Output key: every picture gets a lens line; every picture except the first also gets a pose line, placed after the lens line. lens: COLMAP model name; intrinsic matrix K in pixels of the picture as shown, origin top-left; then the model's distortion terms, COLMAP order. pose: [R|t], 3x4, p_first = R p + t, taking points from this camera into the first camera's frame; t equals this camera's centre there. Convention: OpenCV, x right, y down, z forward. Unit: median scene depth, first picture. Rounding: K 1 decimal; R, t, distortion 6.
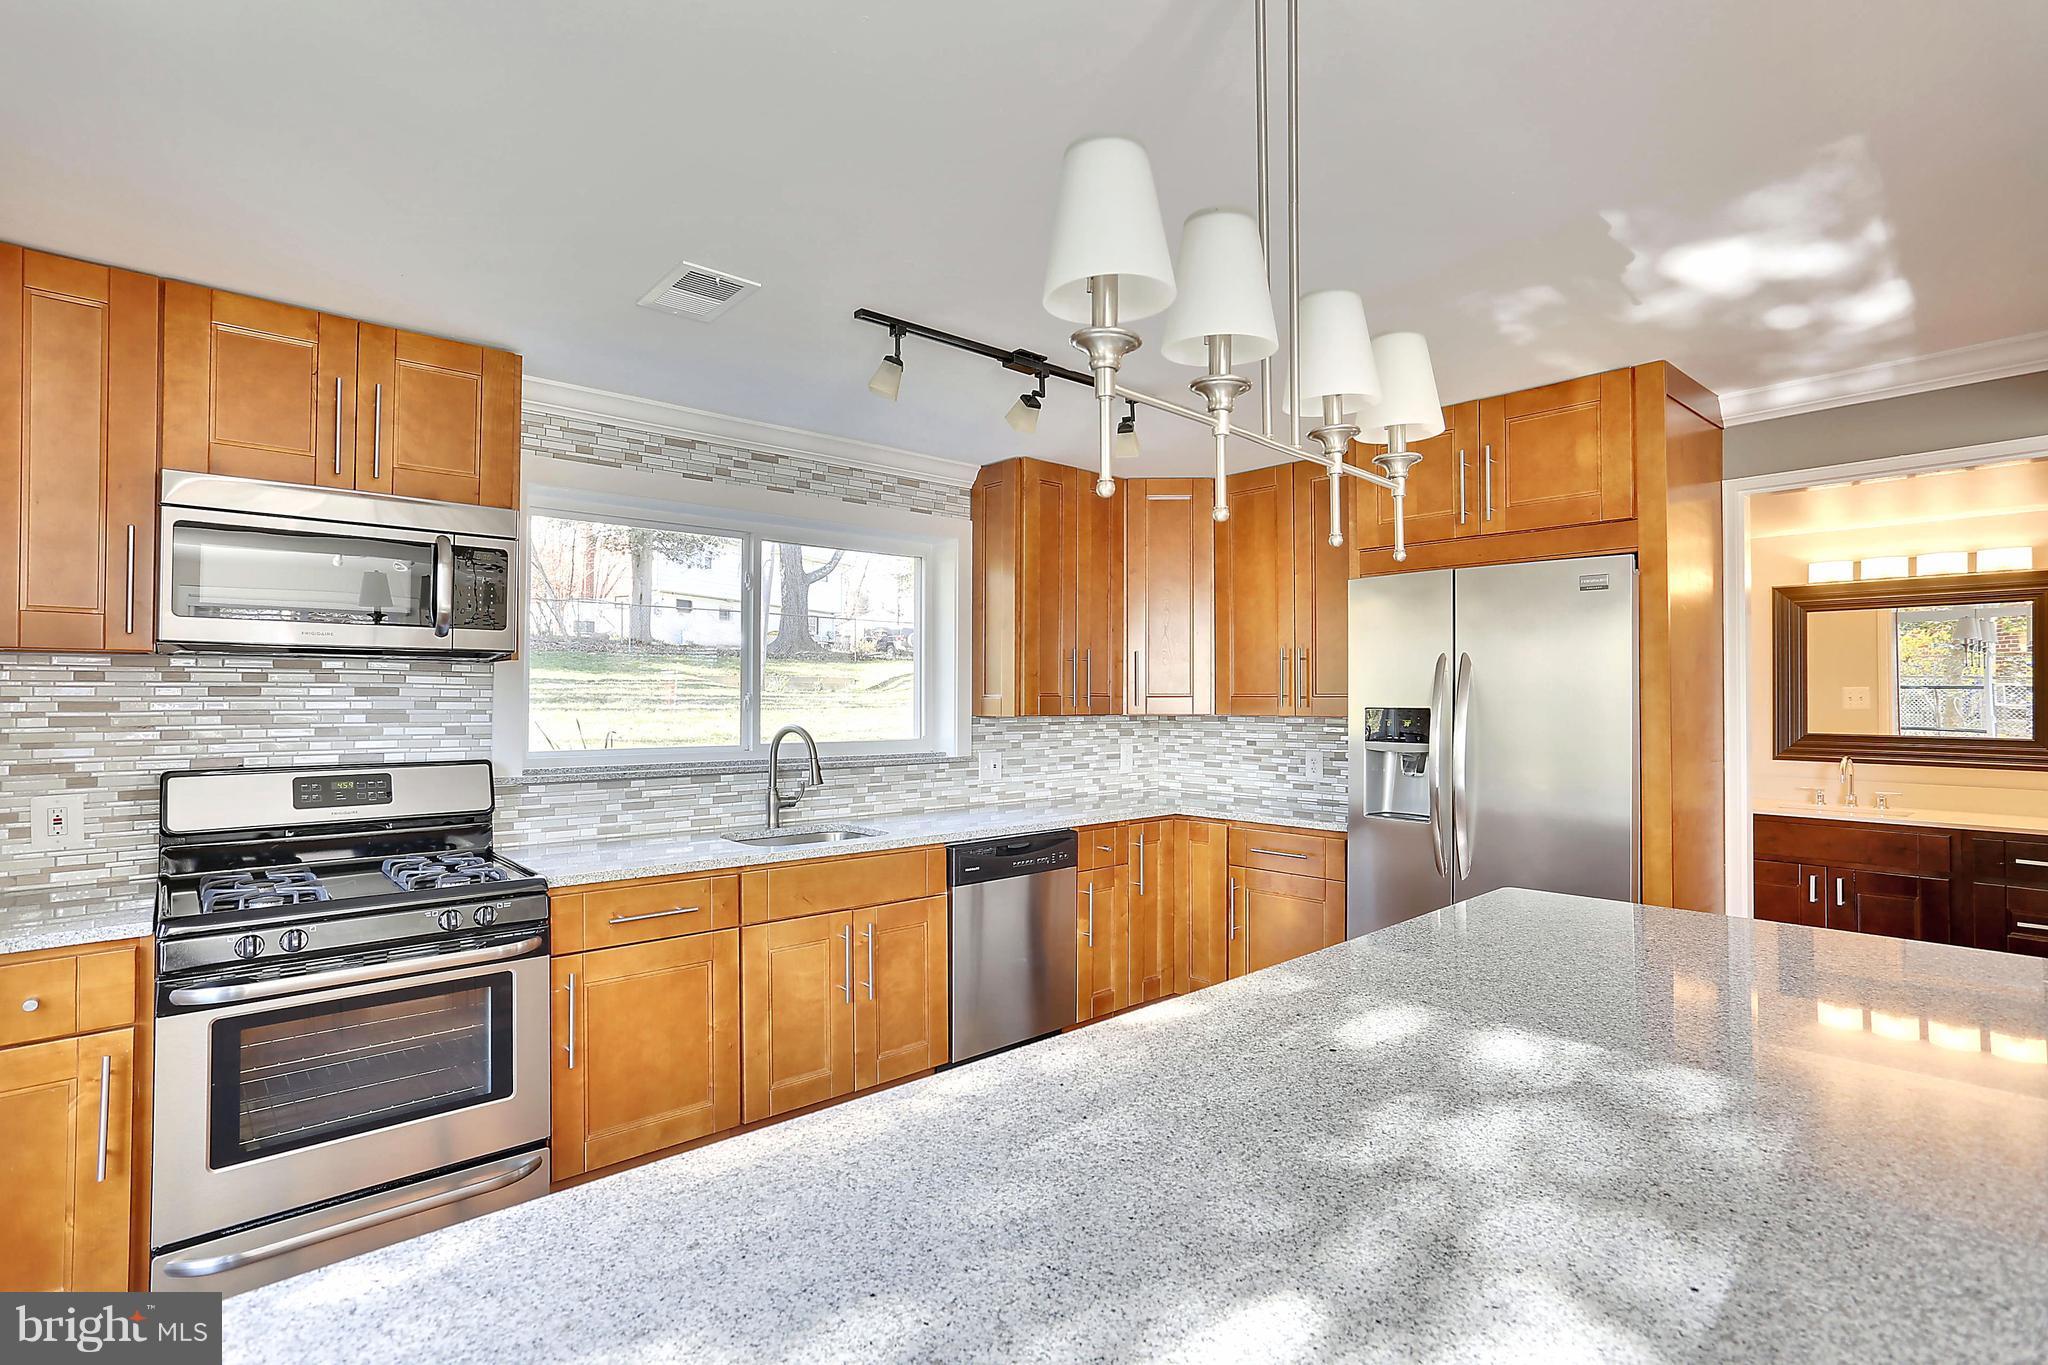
lens RADIAL K [[1000.9, 0, 1022.5], [0, 1000.9, 697.0], [0, 0, 1]] dist [-0.003508, 0.000980]
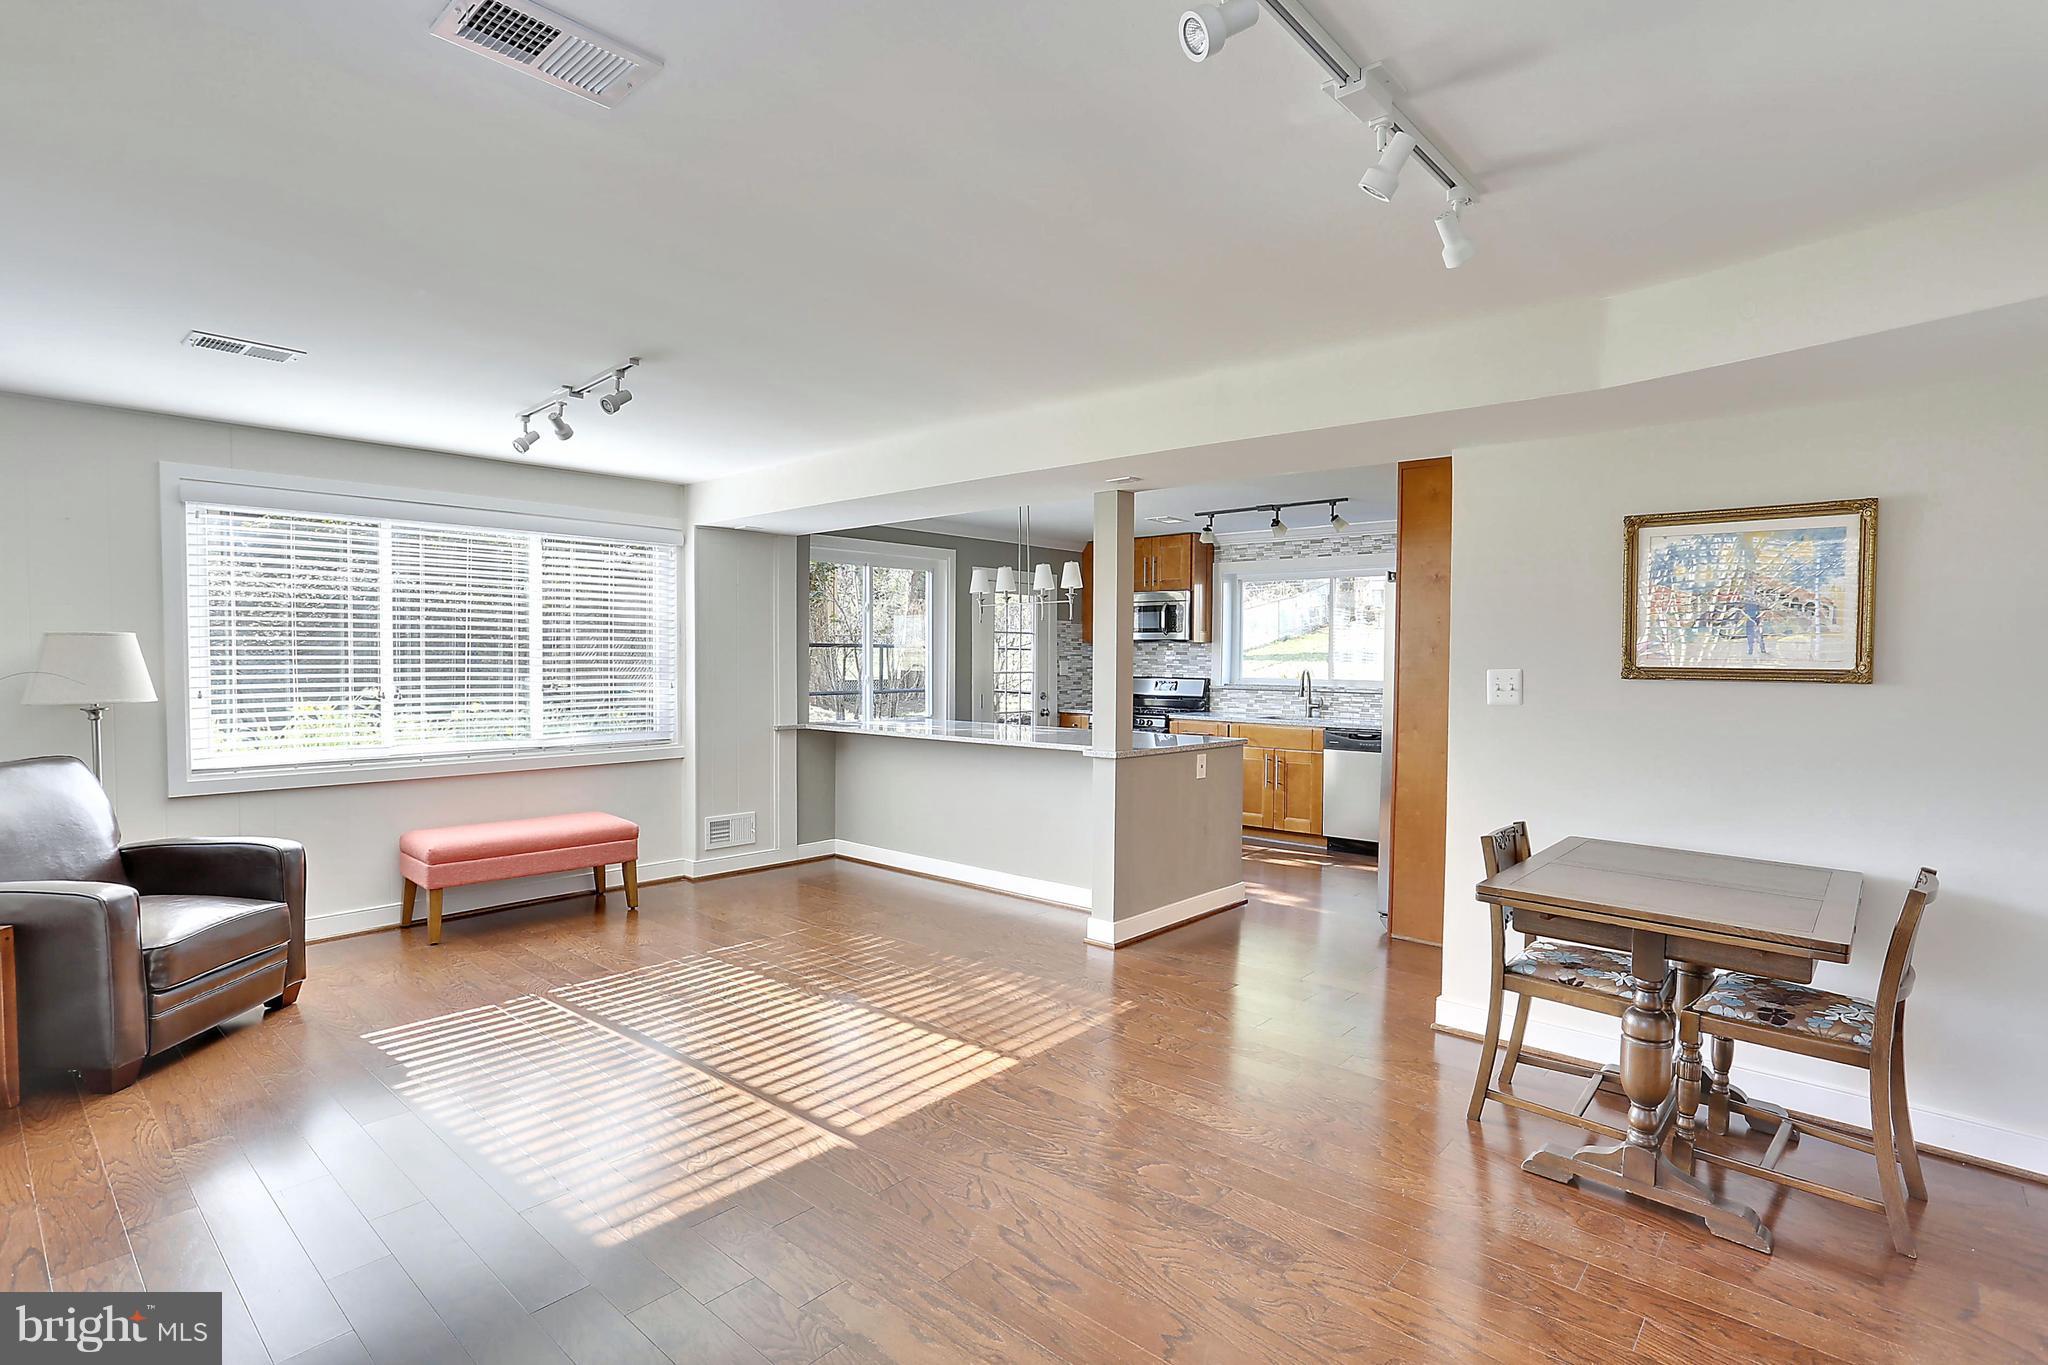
lens RADIAL K [[1000.9, 0, 1022.5], [0, 1000.9, 697.0], [0, 0, 1]] dist [-0.003508, 0.000980]
pose [[0.135806, 0.040707, -0.989899, 1.851872], [-0.007398, 0.999169, 0.040073, 0.006792], [0.990708, 0.001882, 0.135994, 0.112375]]
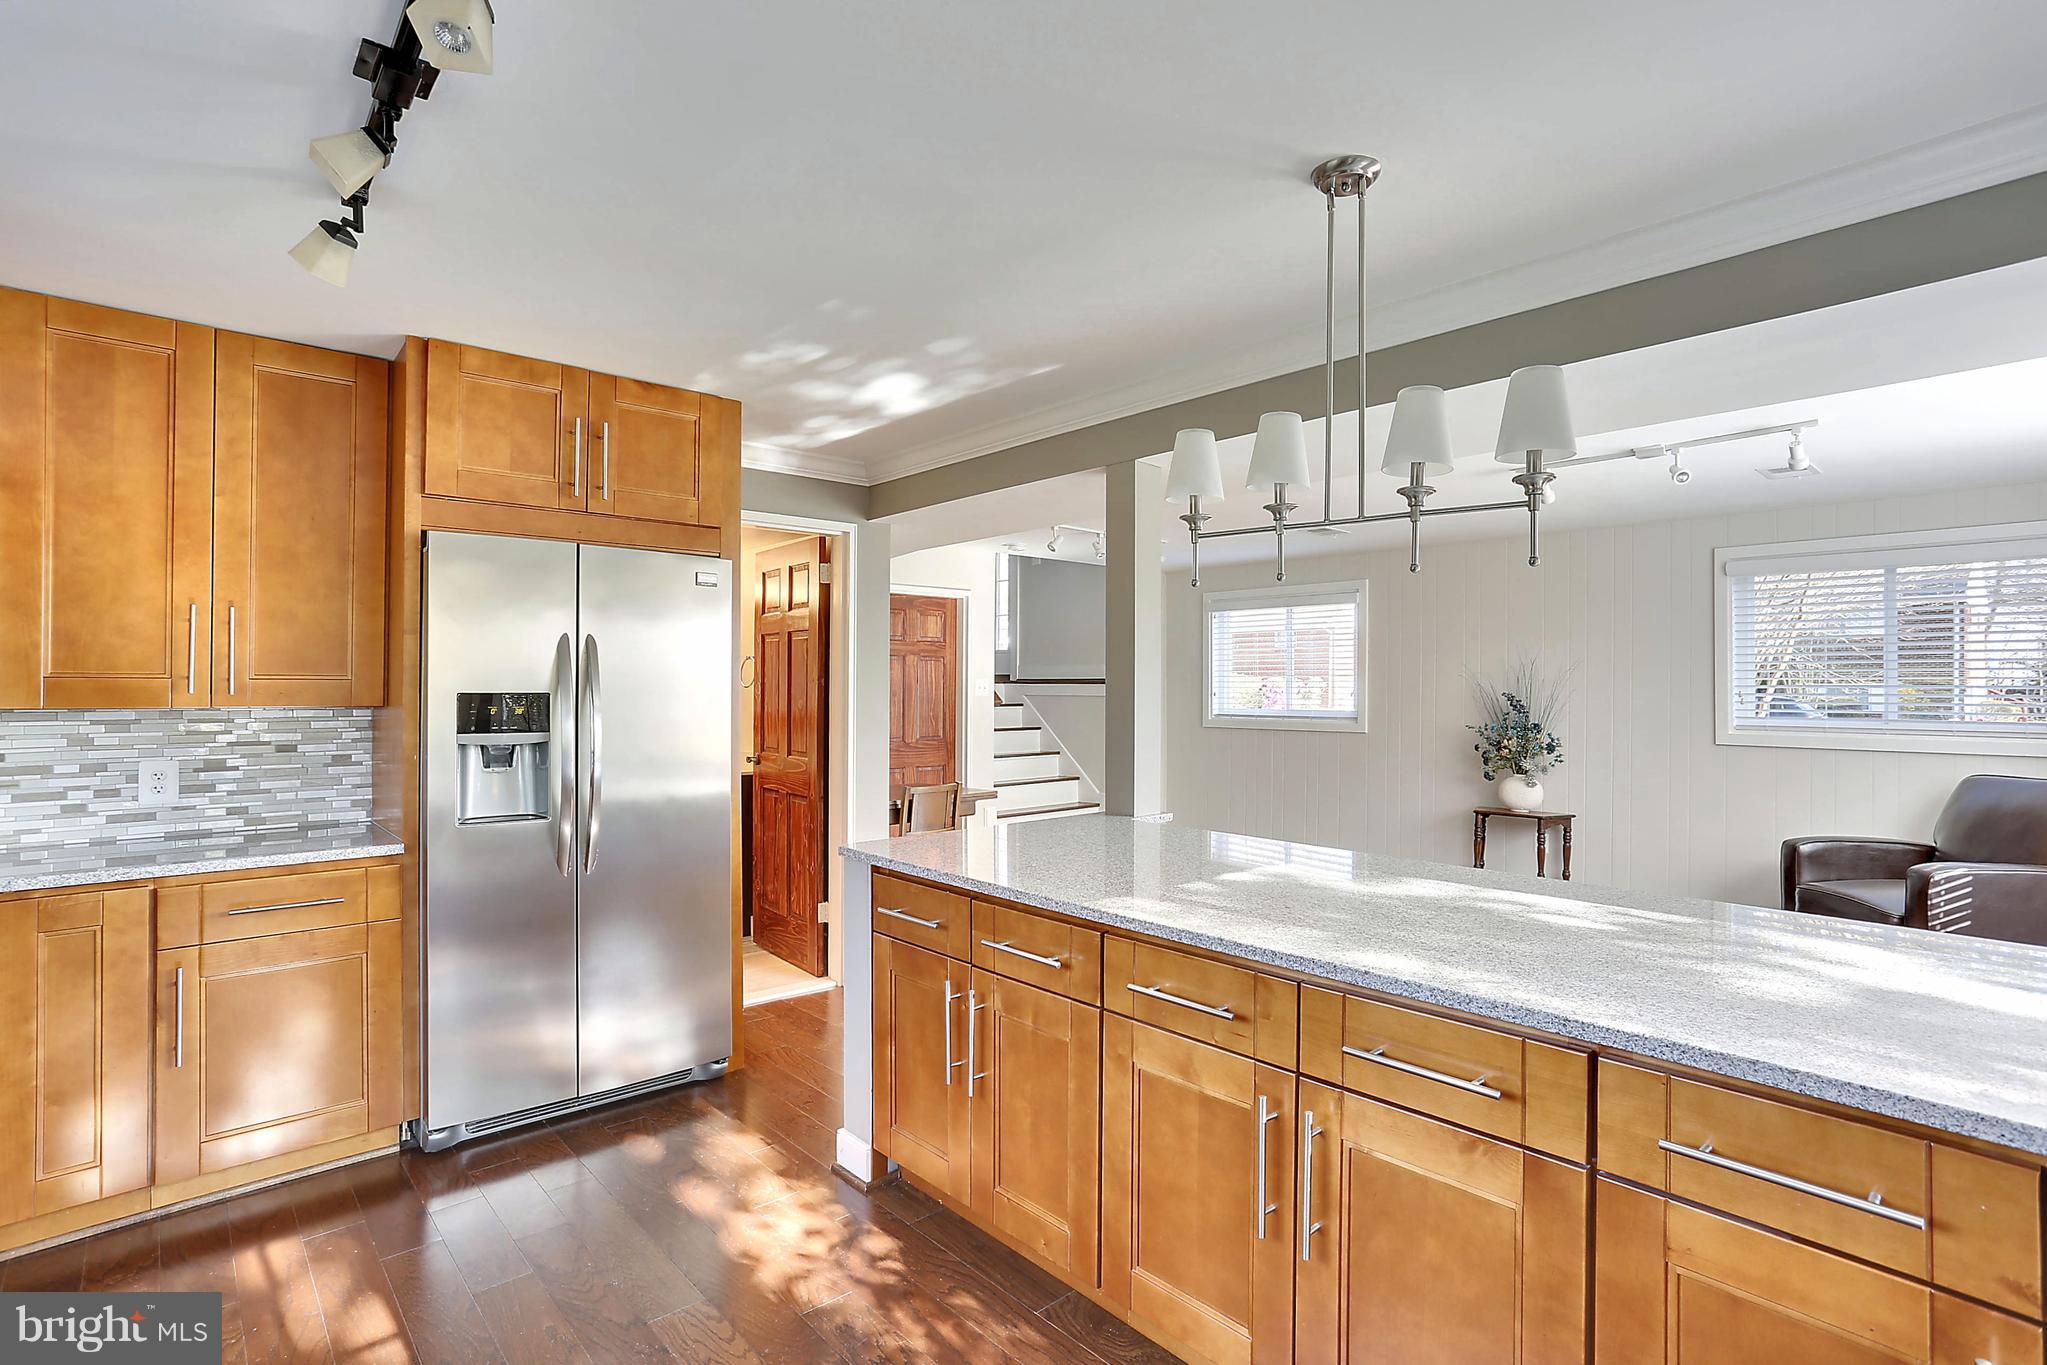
lens RADIAL K [[1000.5, 0, 1022.0], [0, 1000.5, 697.0], [0, 0, 1]] dist [-0.003508, 0.000980]
pose [[-0.017117, -0.008510, 0.999817, -0.496552], [-0.001051, 0.999963, 0.008493, 0.007225], [-0.999853, -0.000906, -0.017126, 0.575038]]
